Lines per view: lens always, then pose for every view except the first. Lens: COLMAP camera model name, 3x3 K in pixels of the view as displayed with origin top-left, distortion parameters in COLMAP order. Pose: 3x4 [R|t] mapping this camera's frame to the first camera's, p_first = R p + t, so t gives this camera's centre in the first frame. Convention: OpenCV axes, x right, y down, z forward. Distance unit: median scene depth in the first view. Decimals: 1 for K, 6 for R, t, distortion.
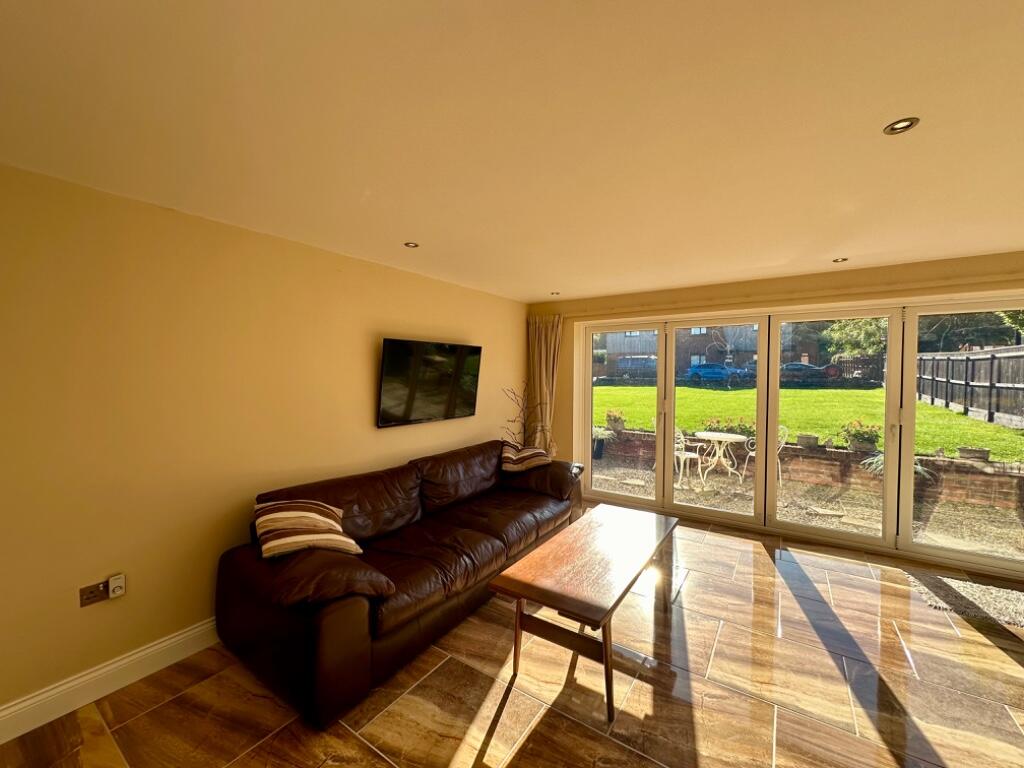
lens RADIAL K [[409.2, 0, 511.8], [0, 409.2, 382.1], [0, 0, 1]] dist [-0.003745, -0.000016]
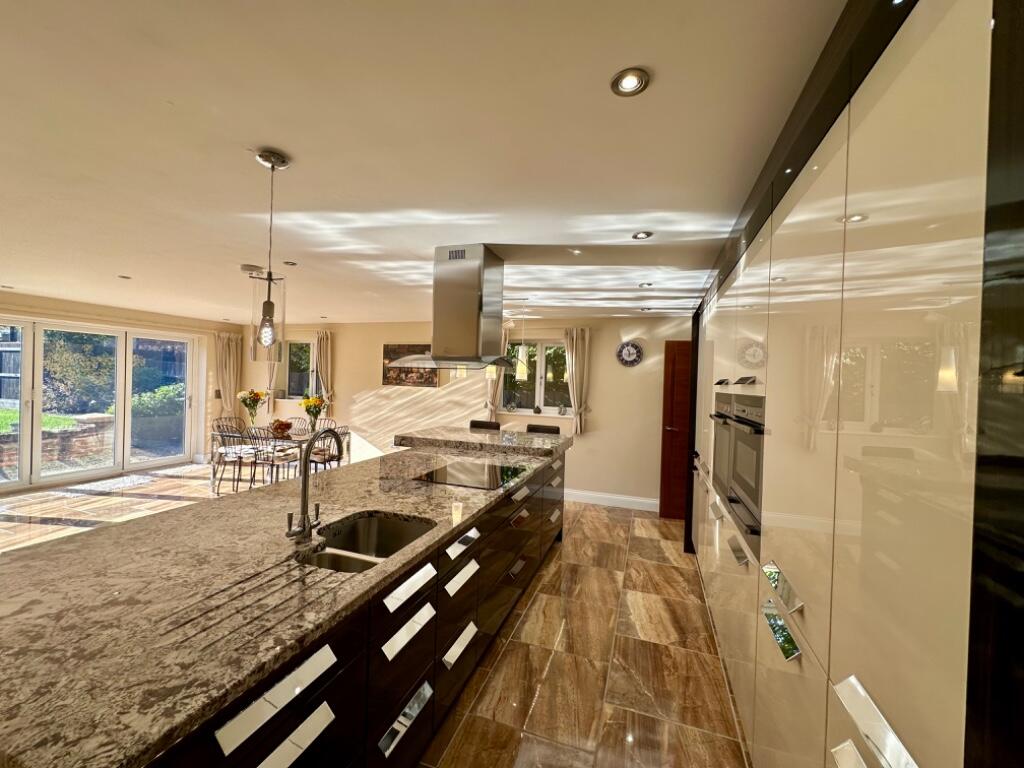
lens RADIAL K [[409.2, 0, 510.6], [0, 409.2, 384.7], [0, 0, 1]] dist [-0.003745, -0.000016]
pose [[-0.257836, -0.019368, 0.965995, -0.837784], [-0.010376, 0.999797, 0.017276, 0.001956], [-0.966133, -0.005569, -0.257985, -0.276747]]
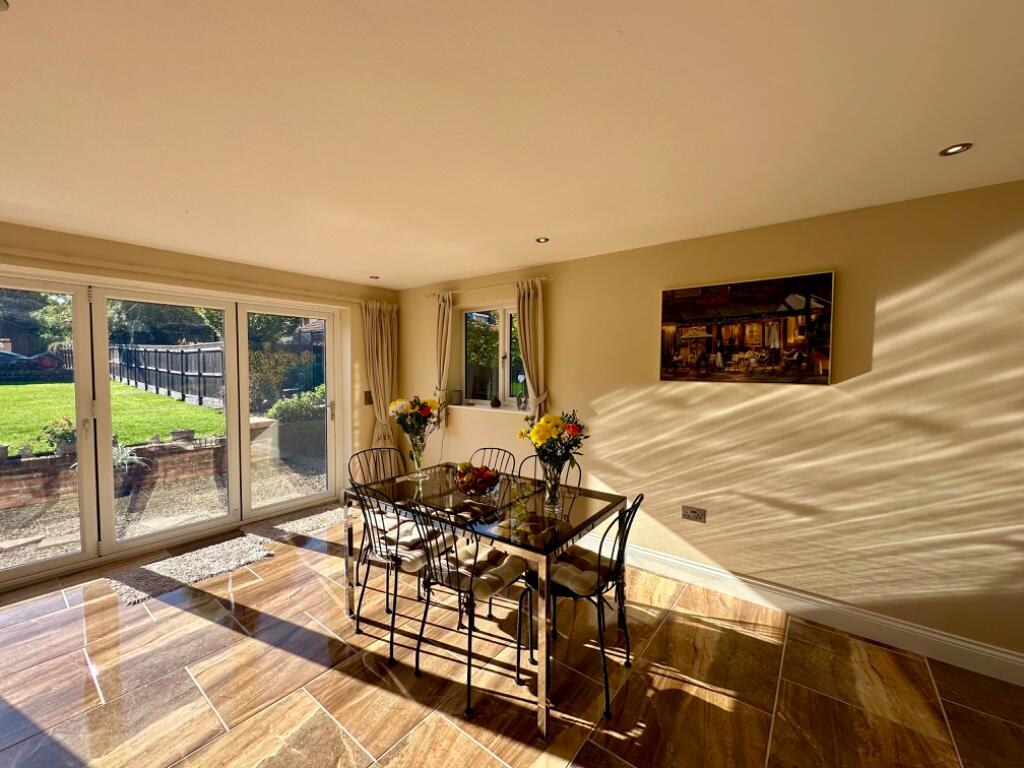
lens RADIAL K [[409.2, 0, 512.4], [0, 409.2, 384.7], [0, 0, 1]] dist [-0.003745, -0.000016]
pose [[0.060402, -0.044475, 0.997183, 0.107099], [0.018141, 0.998891, 0.043453, 0.007445], [-0.998009, 0.015465, 0.061142, 0.025987]]
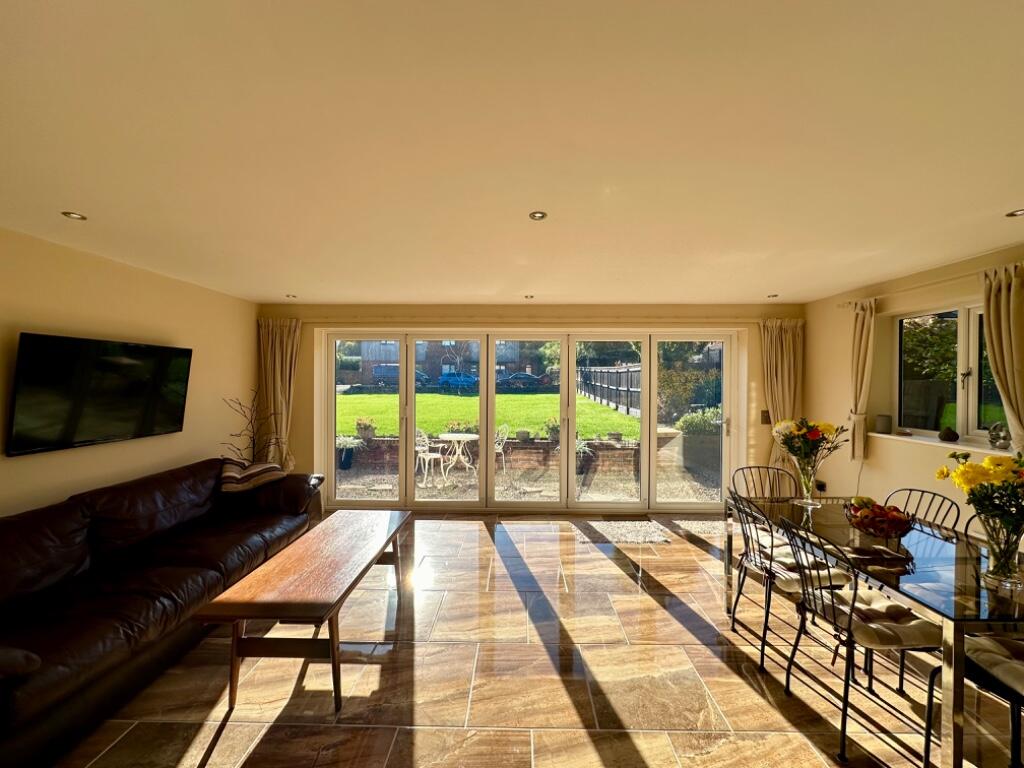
lens RADIAL K [[409.2, 0, 510.9], [0, 409.2, 382.8], [0, 0, 1]] dist [-0.003745, -0.000016]
pose [[0.838942, 0.000265, 0.544221, 0.020281], [0.009277, 0.999848, -0.014788, 0.001438], [-0.544142, 0.017455, 0.838811, -0.066978]]
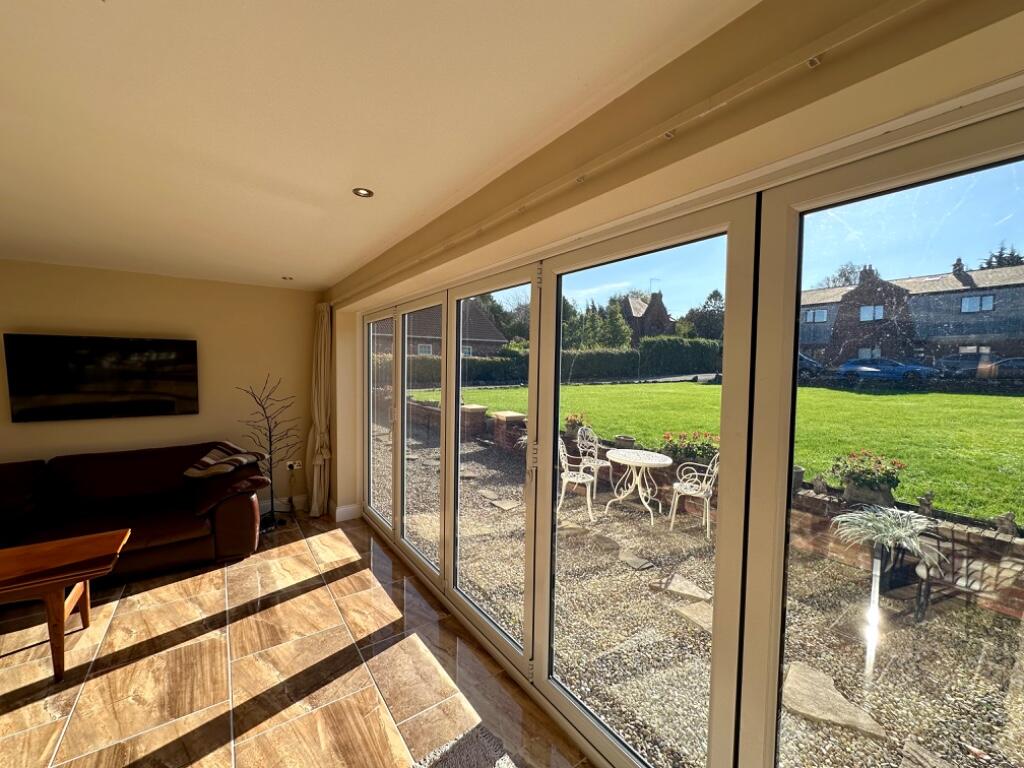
lens RADIAL K [[409.2, 0, 508.8], [0, 409.2, 382.6], [0, 0, 1]] dist [-0.003745, -0.000016]
pose [[0.936914, 0.022717, -0.348822, 0.987894], [-0.017330, 0.999678, 0.018558, -0.023463], [0.349131, -0.011343, 0.937005, 0.400576]]
